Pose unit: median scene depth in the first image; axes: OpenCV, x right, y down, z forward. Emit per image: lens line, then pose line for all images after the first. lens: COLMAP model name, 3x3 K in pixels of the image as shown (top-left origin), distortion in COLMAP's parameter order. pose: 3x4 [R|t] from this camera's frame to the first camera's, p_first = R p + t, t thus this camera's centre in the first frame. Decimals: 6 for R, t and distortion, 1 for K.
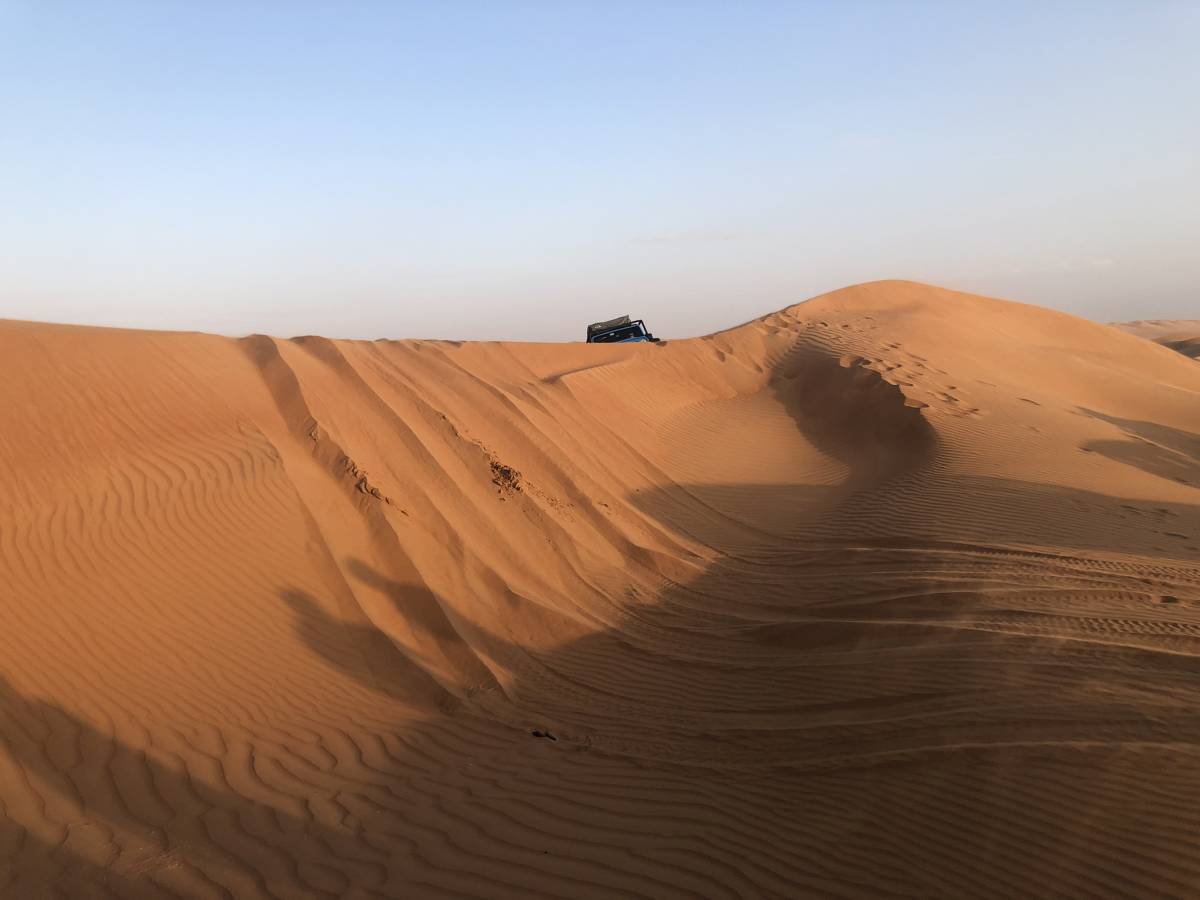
lens RADIAL K [[967.6, 0, 590.2], [0, 967.6, 440.3], [0, 0, 1]] dist [0.017953, -0.017608]
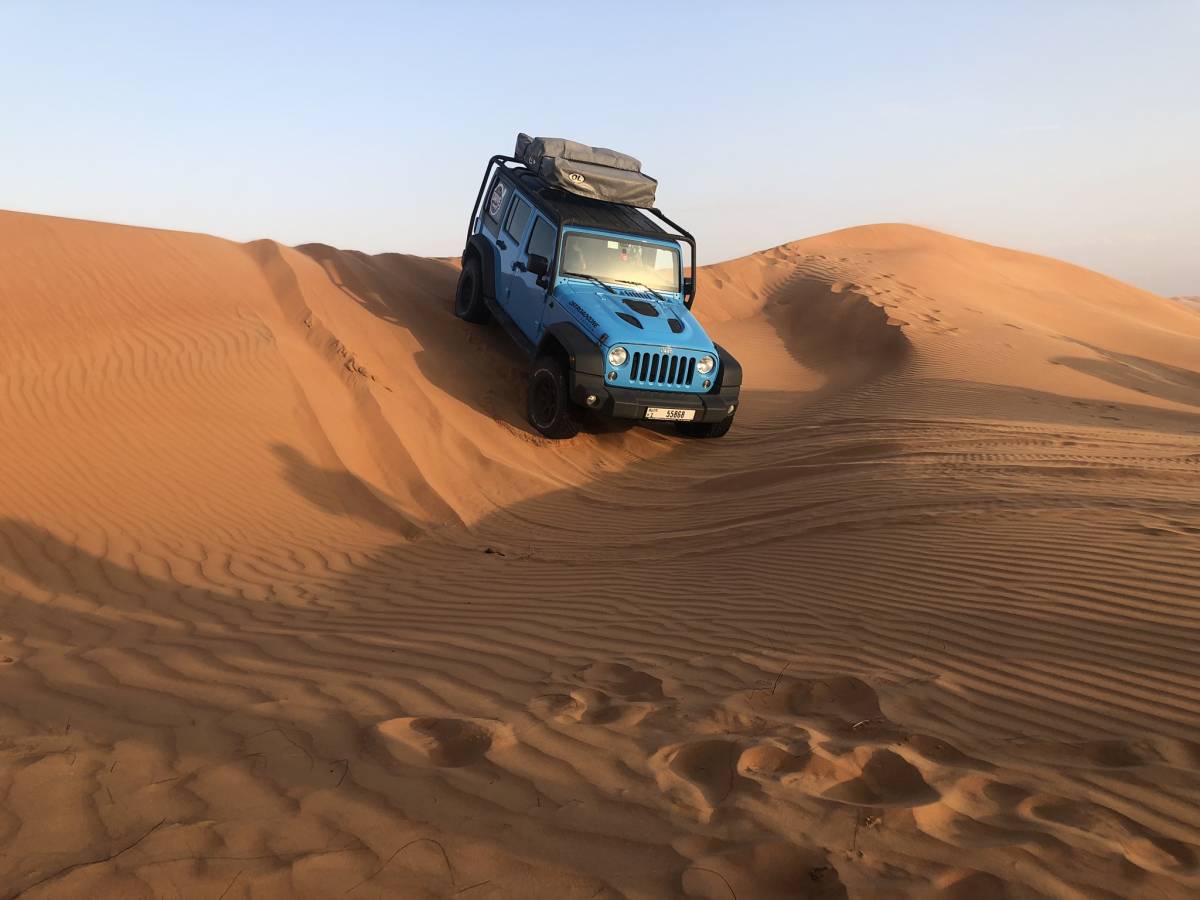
lens RADIAL K [[967.6, 0, 611.7], [0, 967.6, 446.7], [0, 0, 1]] dist [0.017953, -0.017608]
pose [[0.999818, 0.016253, -0.009990, 0.067945], [-0.015887, 0.999237, 0.035666, 0.099931], [0.010562, -0.035500, 0.999314, -0.070137]]
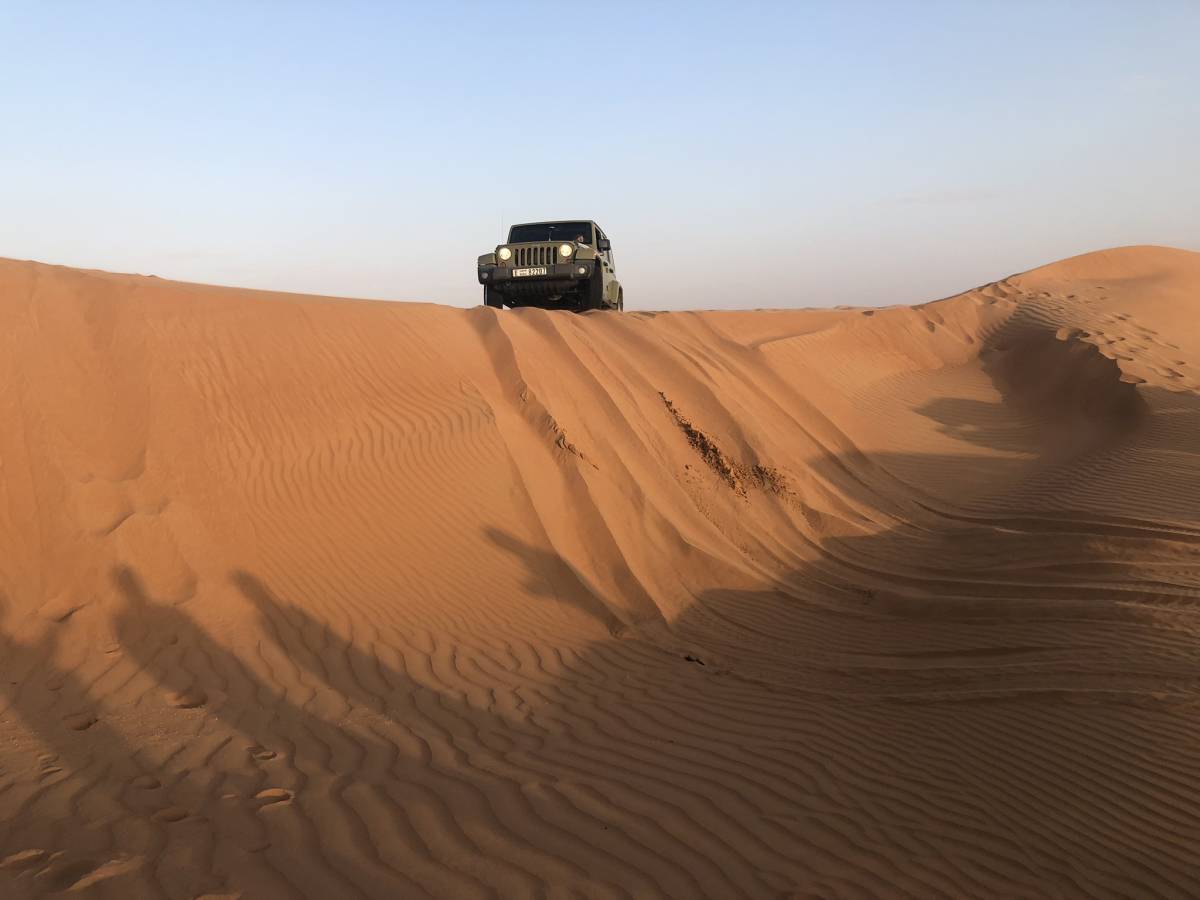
lens RADIAL K [[967.6, 0, 595.0], [0, 967.6, 467.7], [0, 0, 1]] dist [0.017953, -0.017608]
pose [[0.973471, 0.041074, -0.225093, 0.061308], [-0.027288, 0.997576, 0.064019, 0.004200], [0.227177, -0.056178, 0.972232, -0.092692]]
